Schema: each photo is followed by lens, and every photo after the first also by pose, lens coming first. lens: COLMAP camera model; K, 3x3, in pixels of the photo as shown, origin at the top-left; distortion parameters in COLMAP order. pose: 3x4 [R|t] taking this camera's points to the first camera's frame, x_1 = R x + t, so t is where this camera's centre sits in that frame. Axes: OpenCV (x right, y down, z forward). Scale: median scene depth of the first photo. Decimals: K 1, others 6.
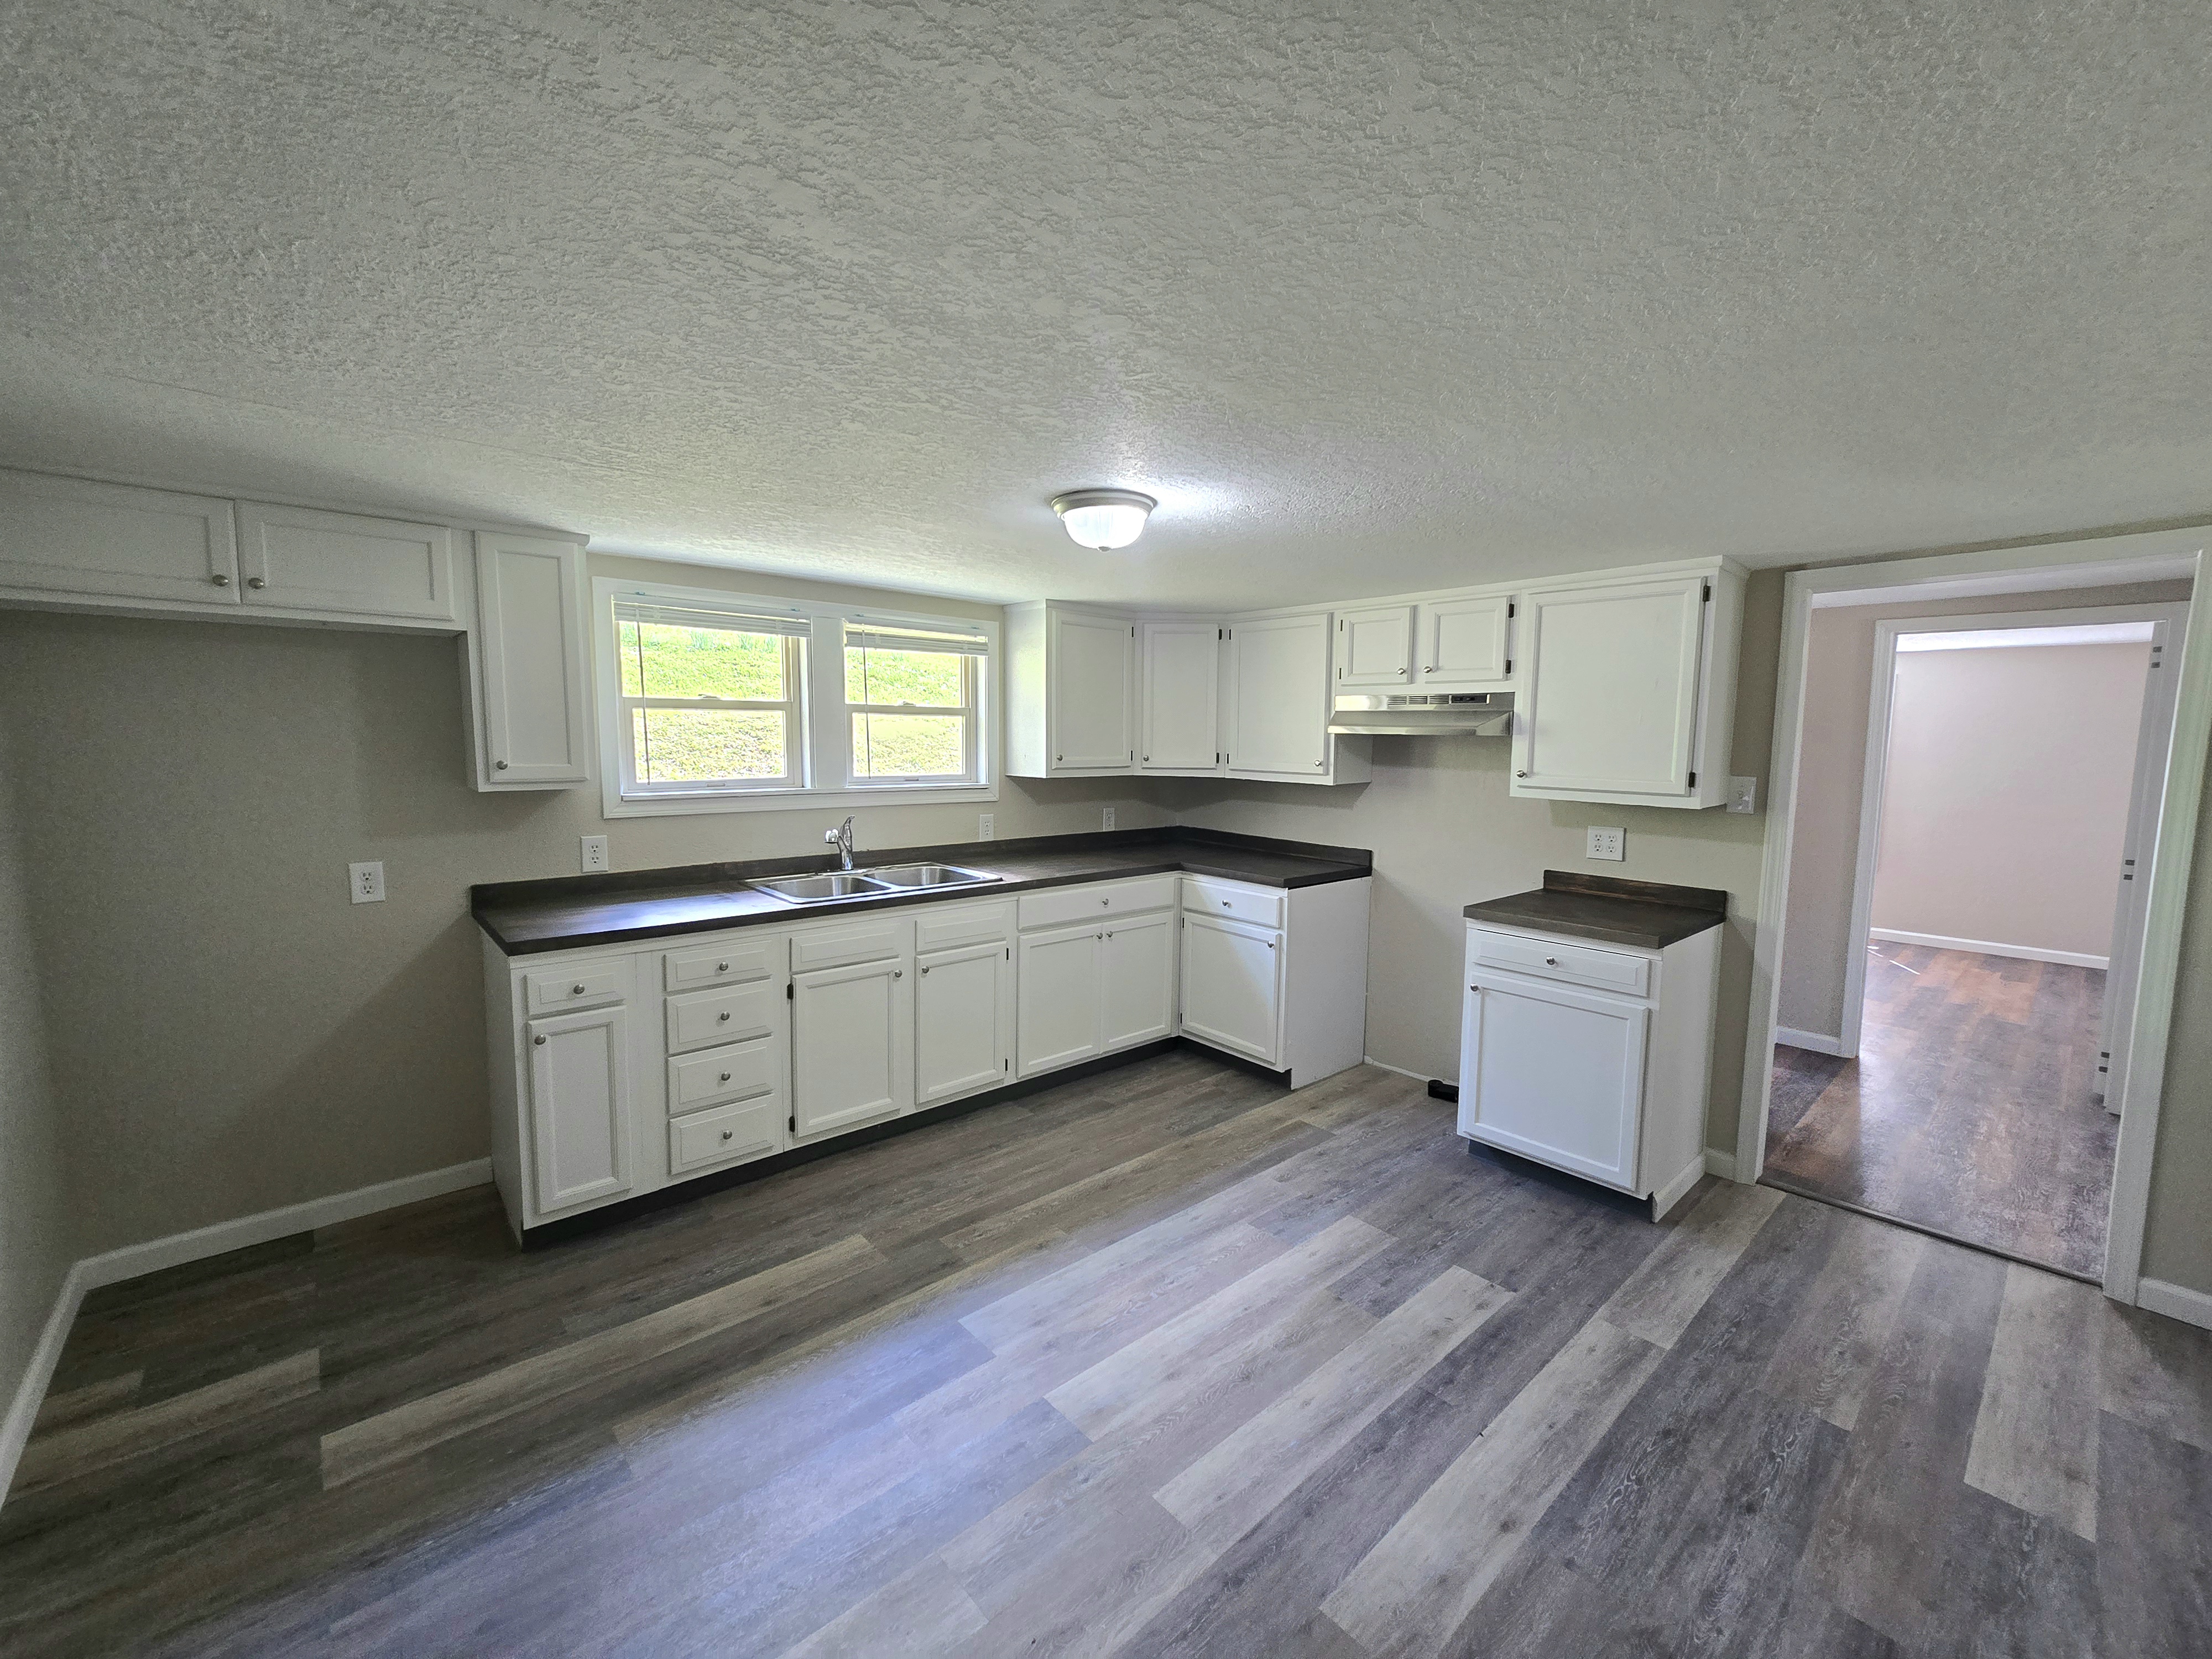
lens RADIAL K [[904.2, 0, 1110.7], [0, 904.2, 823.3], [0, 0, 1]] dist [-0.002818, -0.000187]
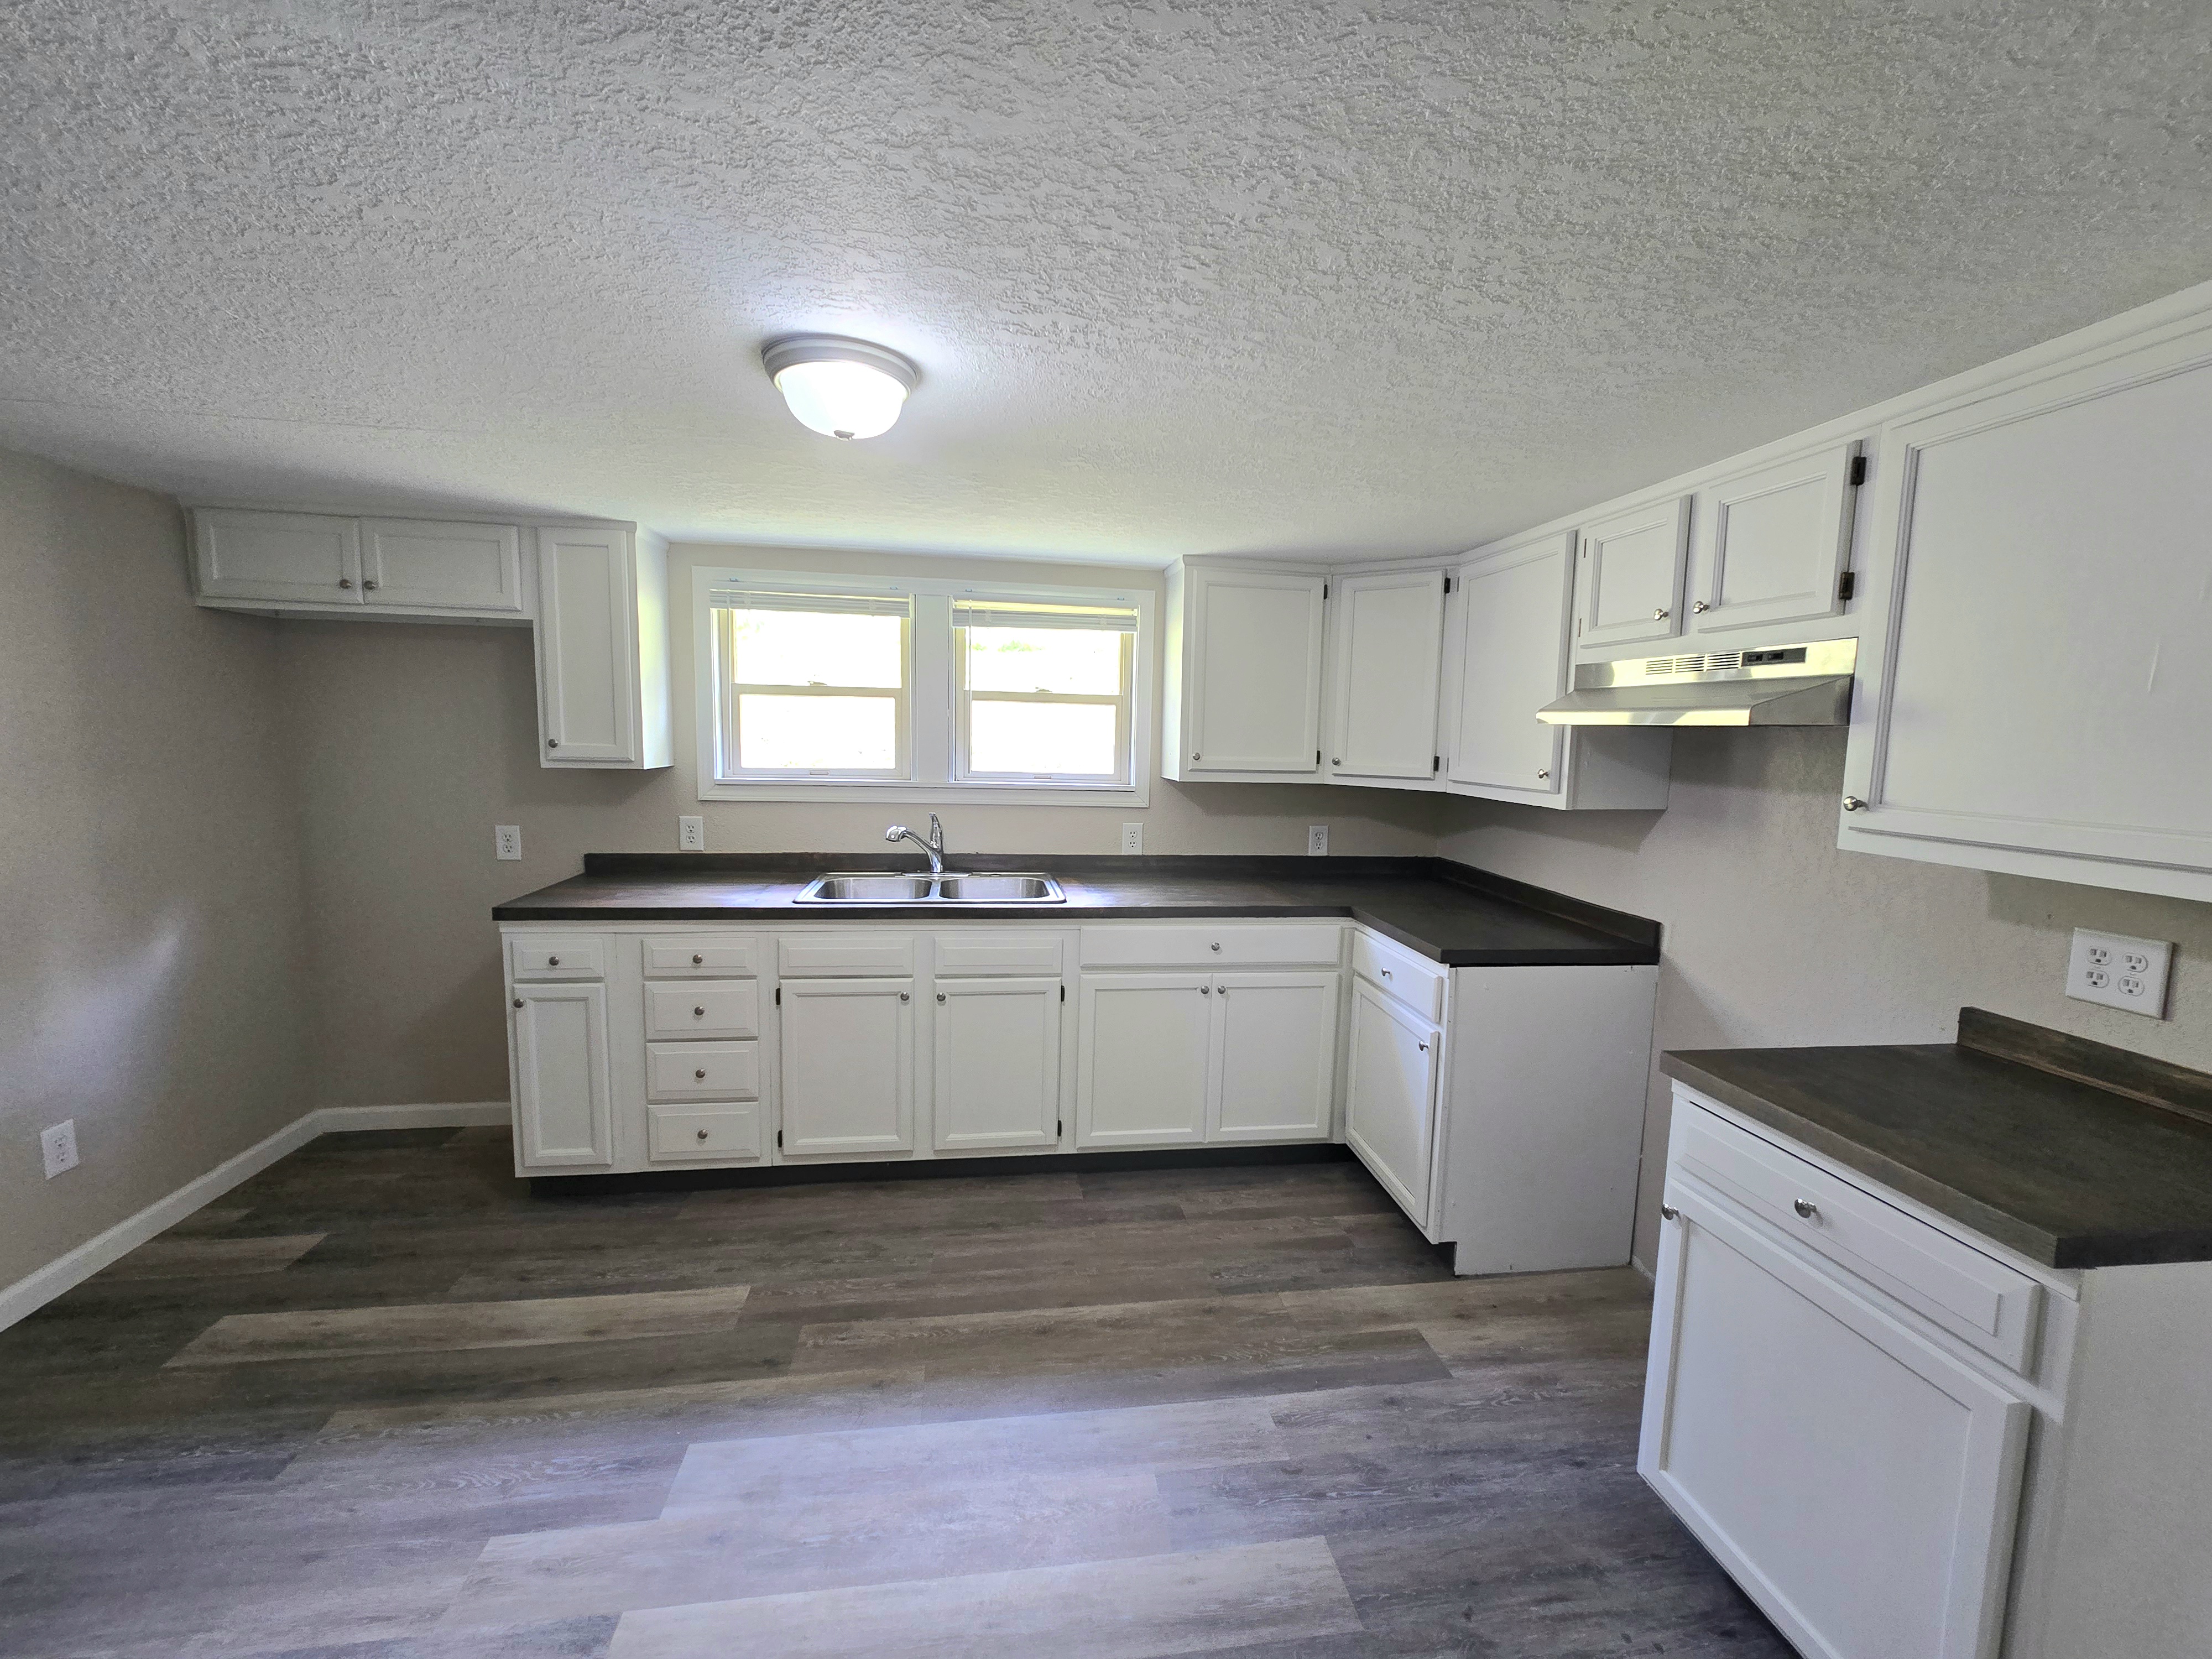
lens RADIAL K [[898.4, 0, 1106.0], [0, 898.4, 829.5], [0, 0, 1]] dist [-0.002444, -0.000127]
pose [[0.837257, 0.067360, -0.542645, 0.366838], [-0.069149, 0.997459, 0.017126, -0.020297], [0.542420, 0.023185, 0.839788, 0.362101]]
